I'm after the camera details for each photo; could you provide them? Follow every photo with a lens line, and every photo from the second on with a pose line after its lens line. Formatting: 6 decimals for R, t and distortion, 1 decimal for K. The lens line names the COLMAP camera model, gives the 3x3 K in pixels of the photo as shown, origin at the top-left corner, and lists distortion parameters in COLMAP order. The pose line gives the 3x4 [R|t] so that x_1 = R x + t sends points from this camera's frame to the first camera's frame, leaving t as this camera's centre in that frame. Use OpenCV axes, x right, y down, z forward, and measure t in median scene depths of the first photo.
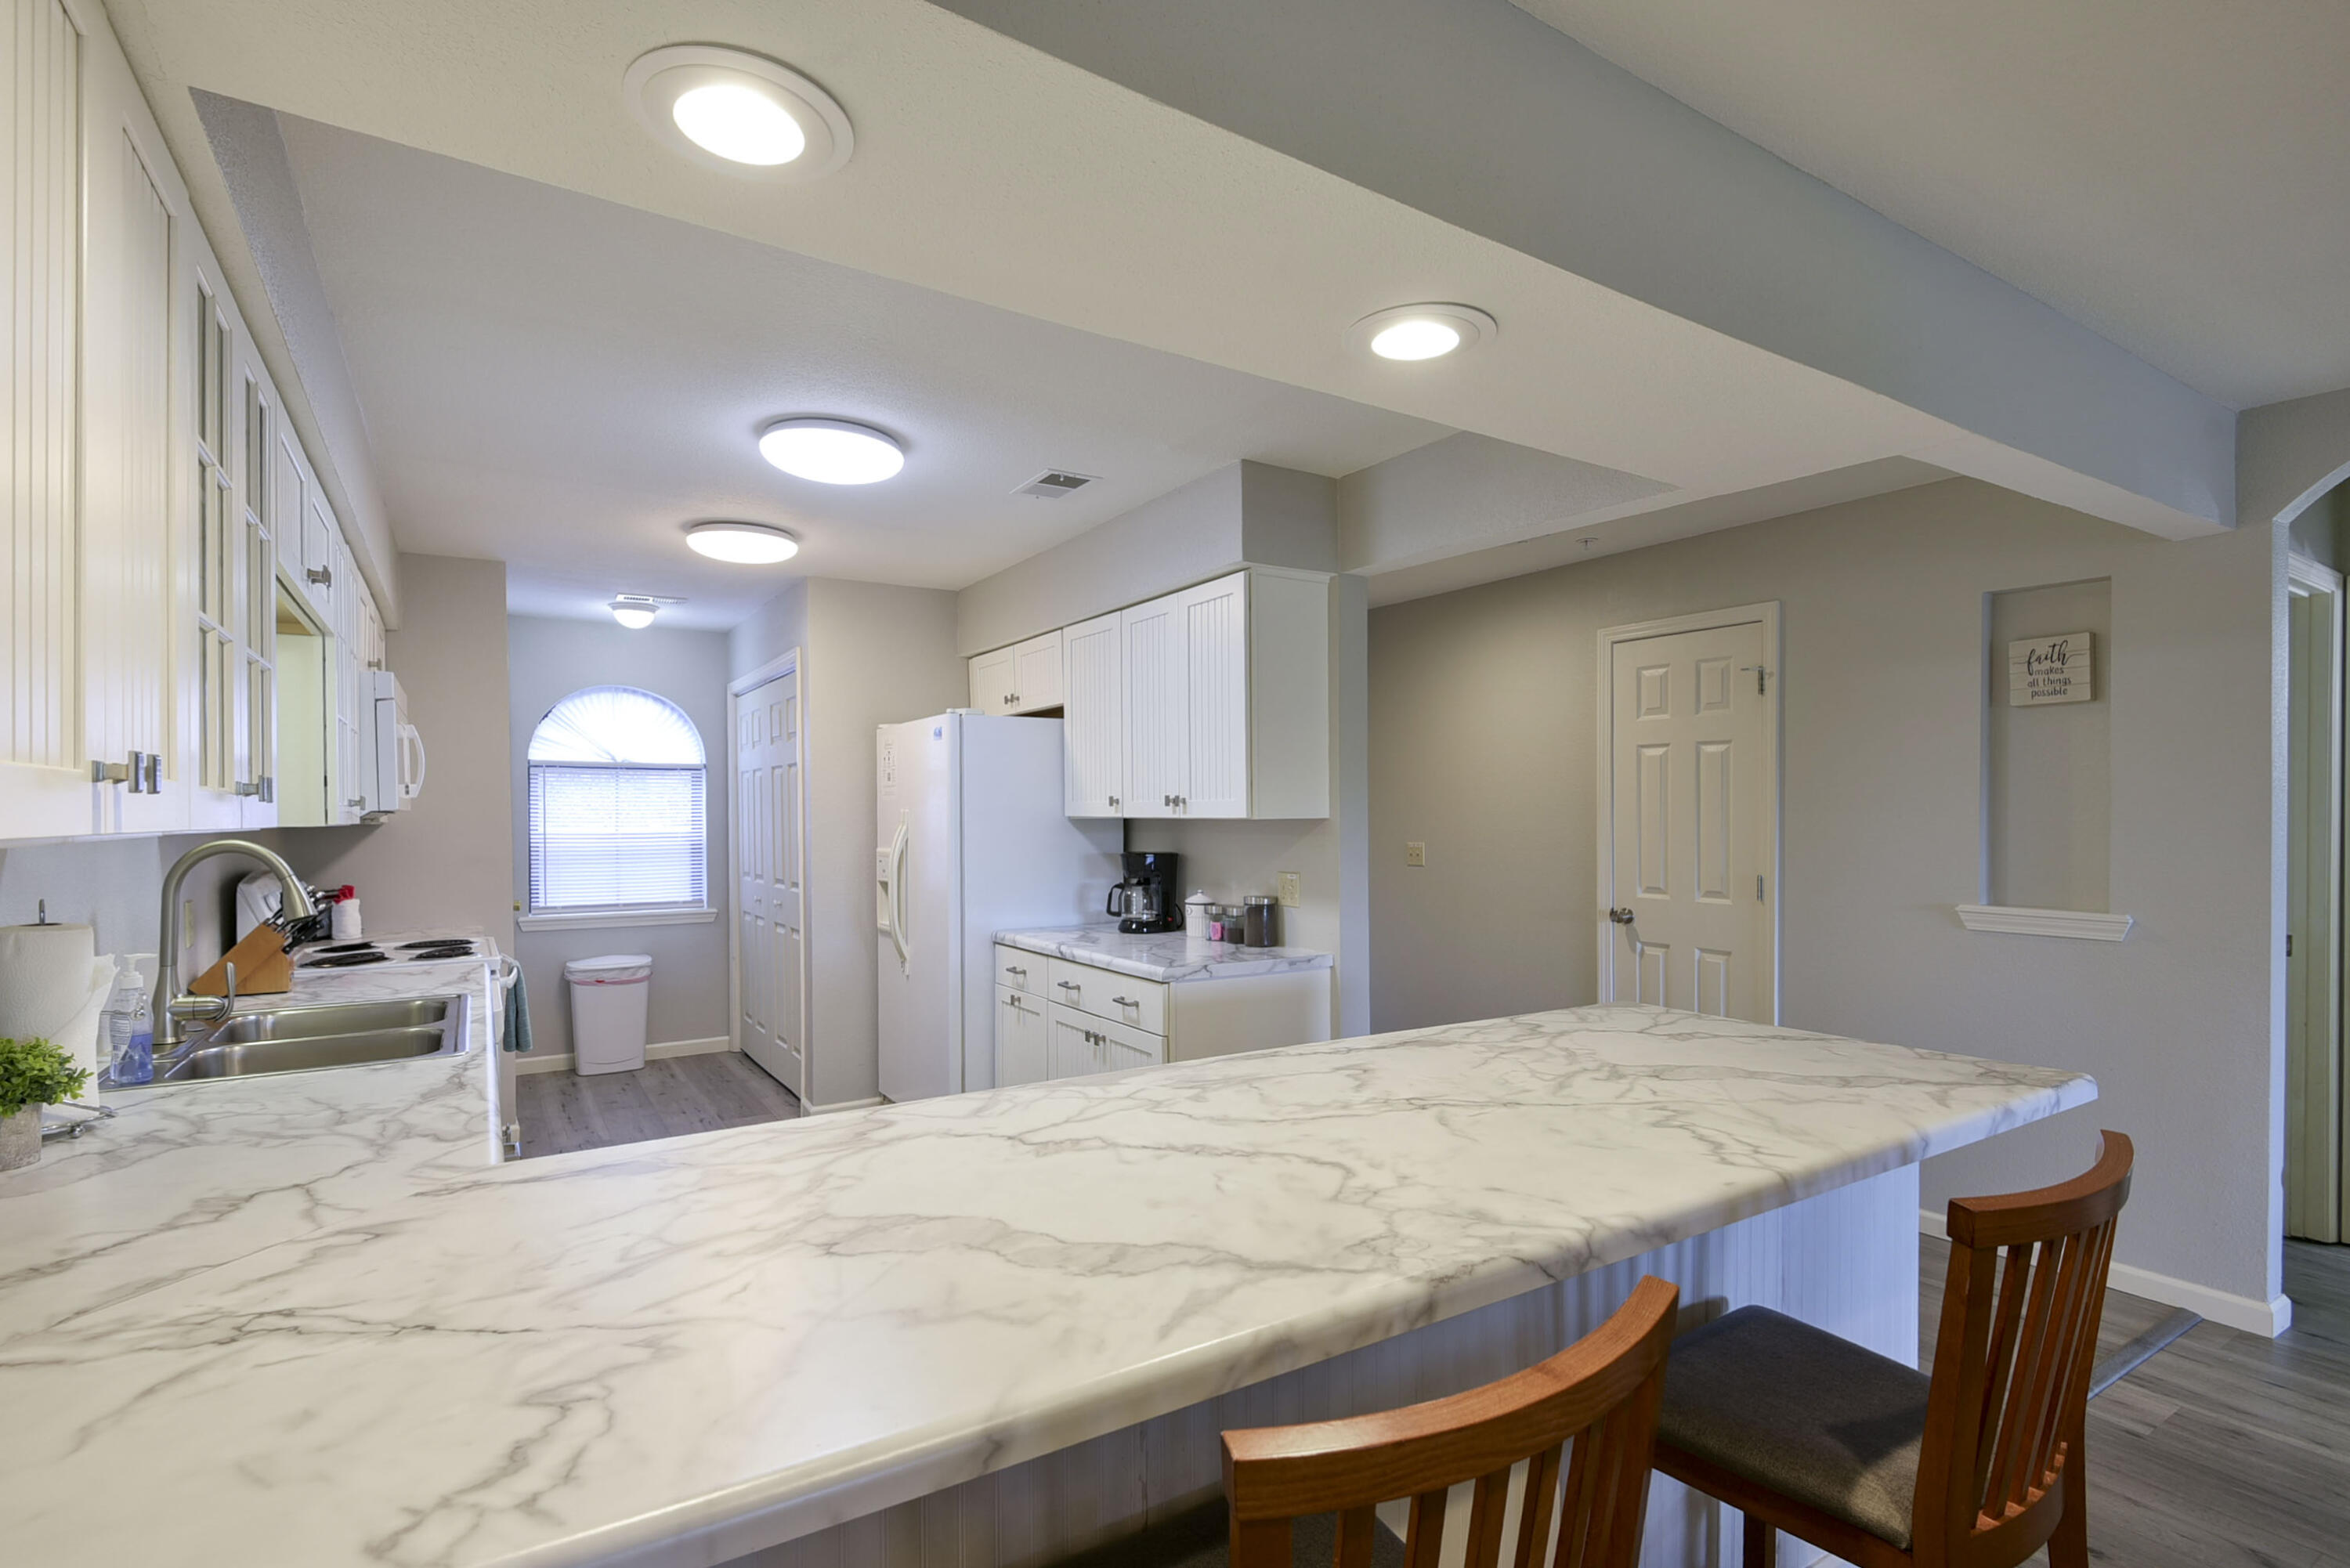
lens RADIAL K [[1092.7, 0, 1161.3], [0, 1092.7, 819.1], [0, 0, 1]] dist [-0.001139, -0.000157]
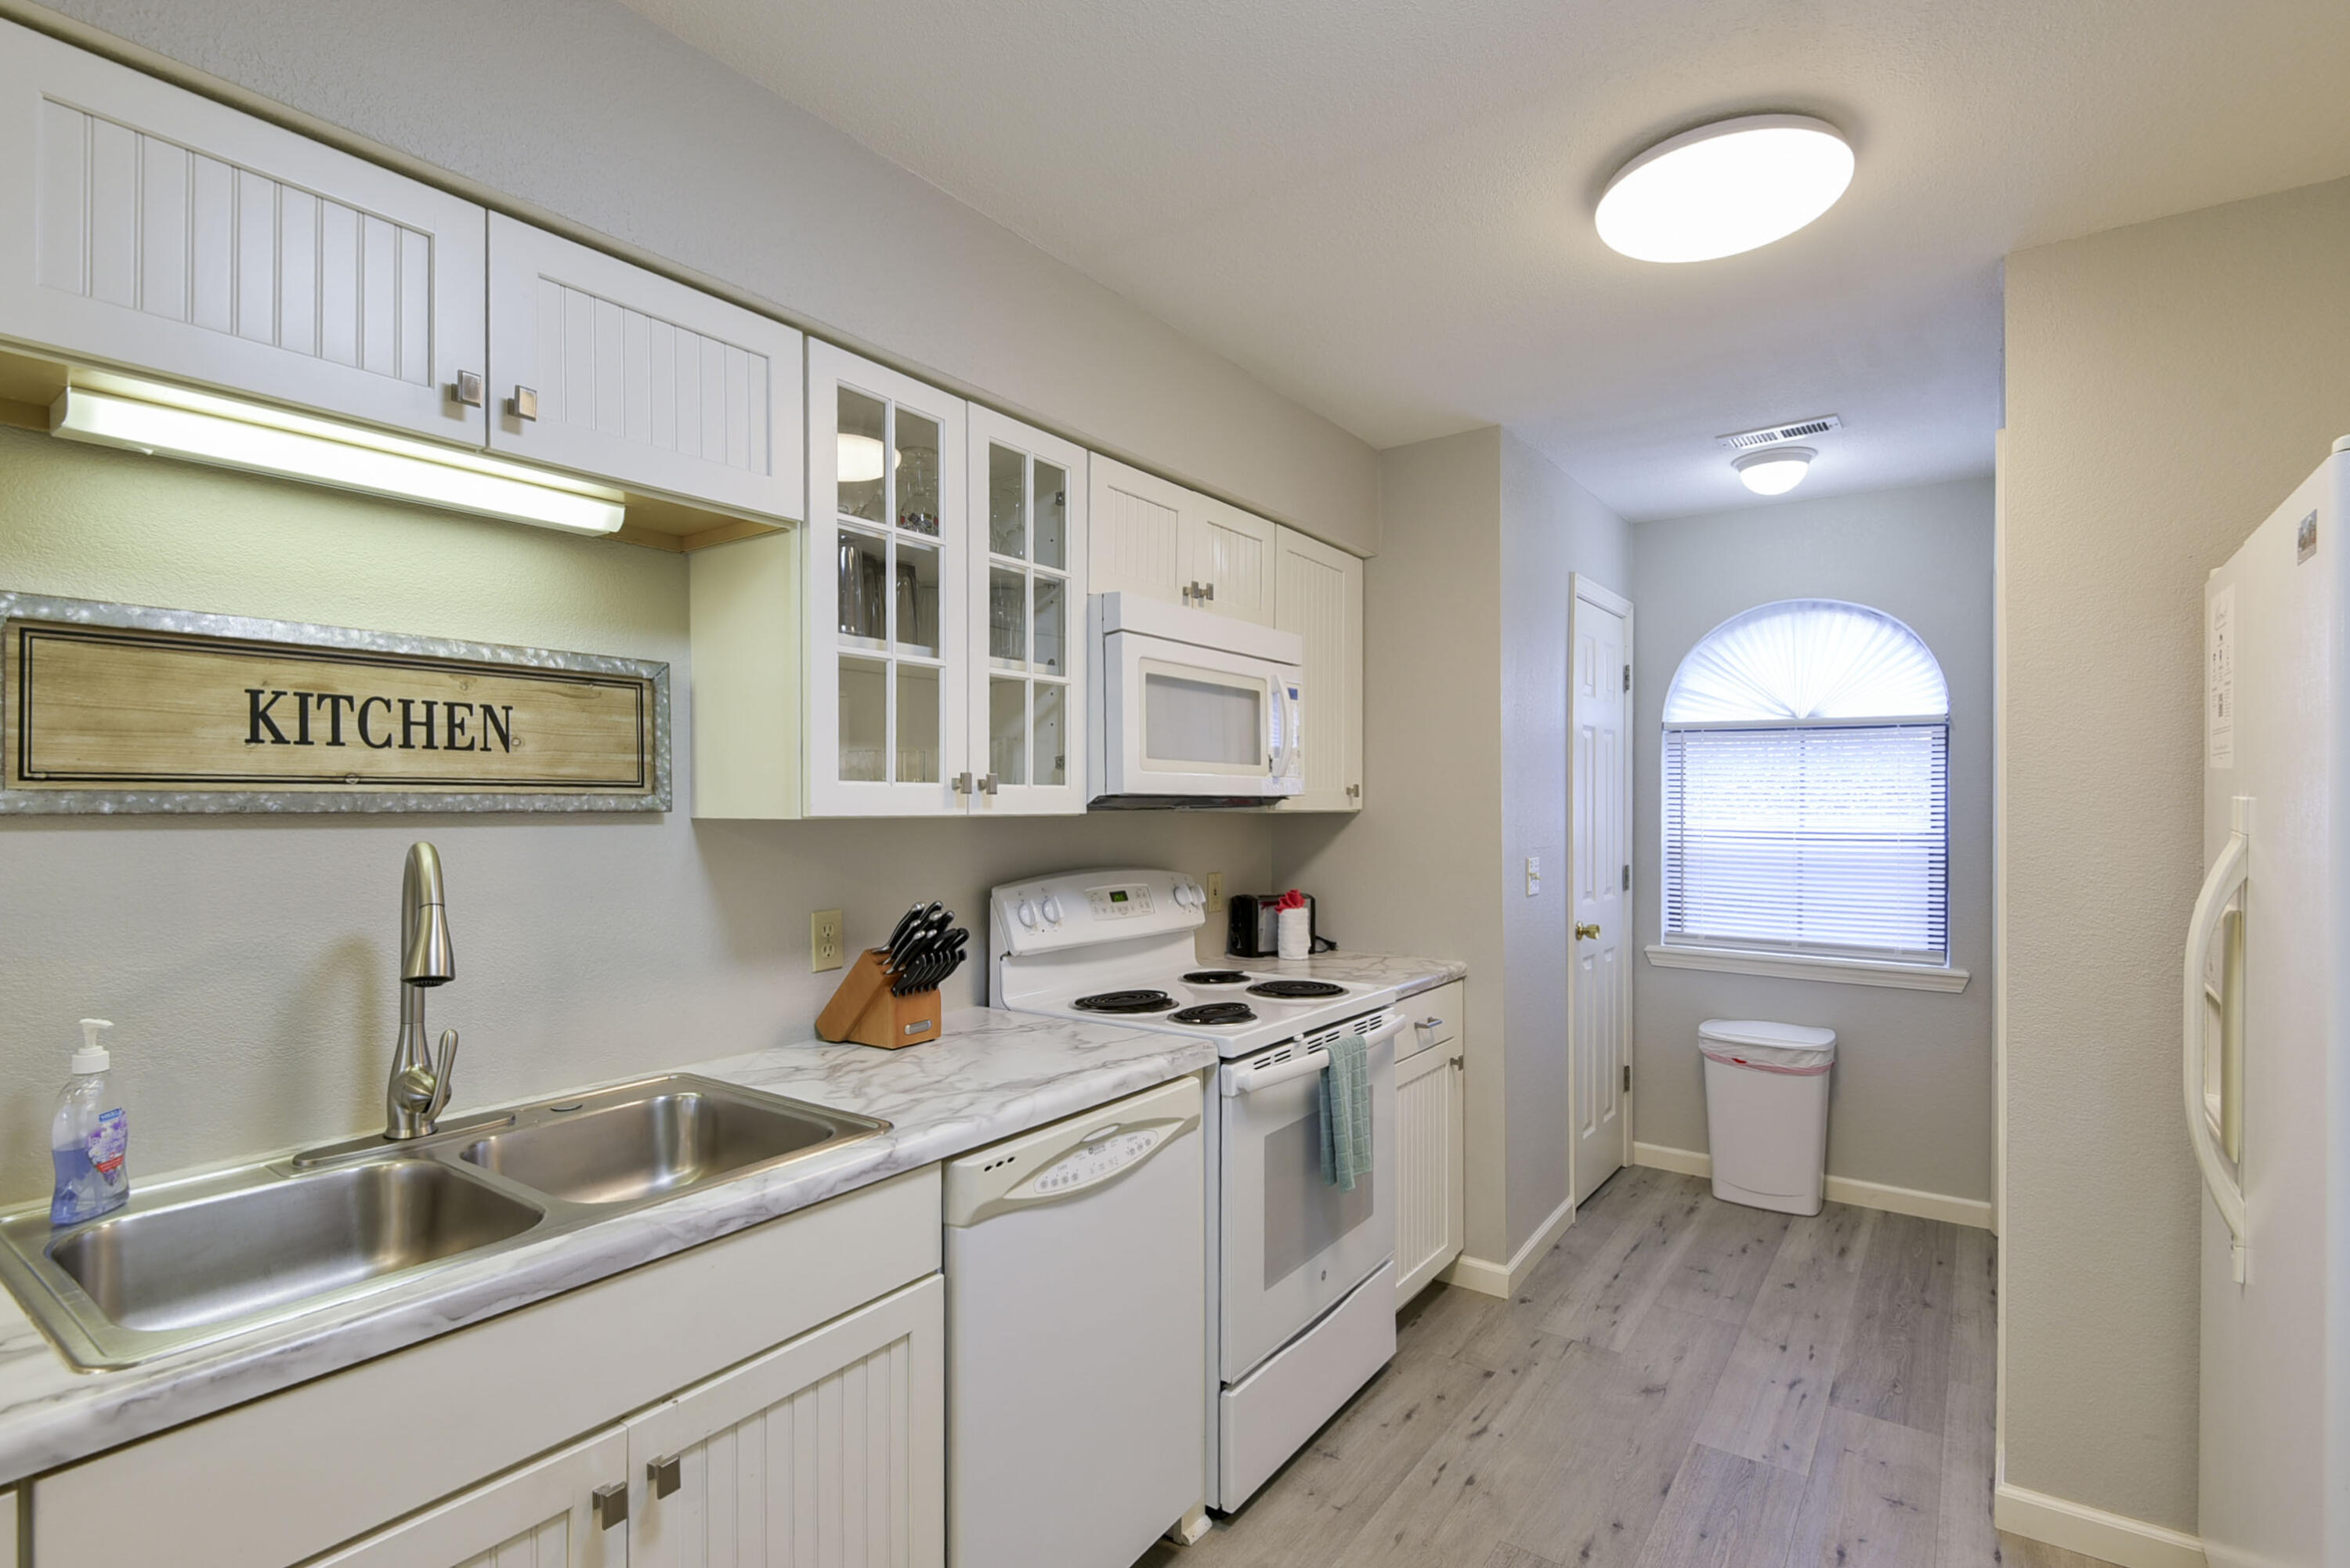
lens RADIAL K [[1092.7, 0, 1161.3], [0, 1092.7, 819.1], [0, 0, 1]] dist [-0.001139, -0.000157]
pose [[0.362521, 0.014637, -0.931861, -0.037595], [-0.004811, 0.999893, 0.013833, -0.001603], [0.931963, -0.000532, 0.362552, 0.431867]]
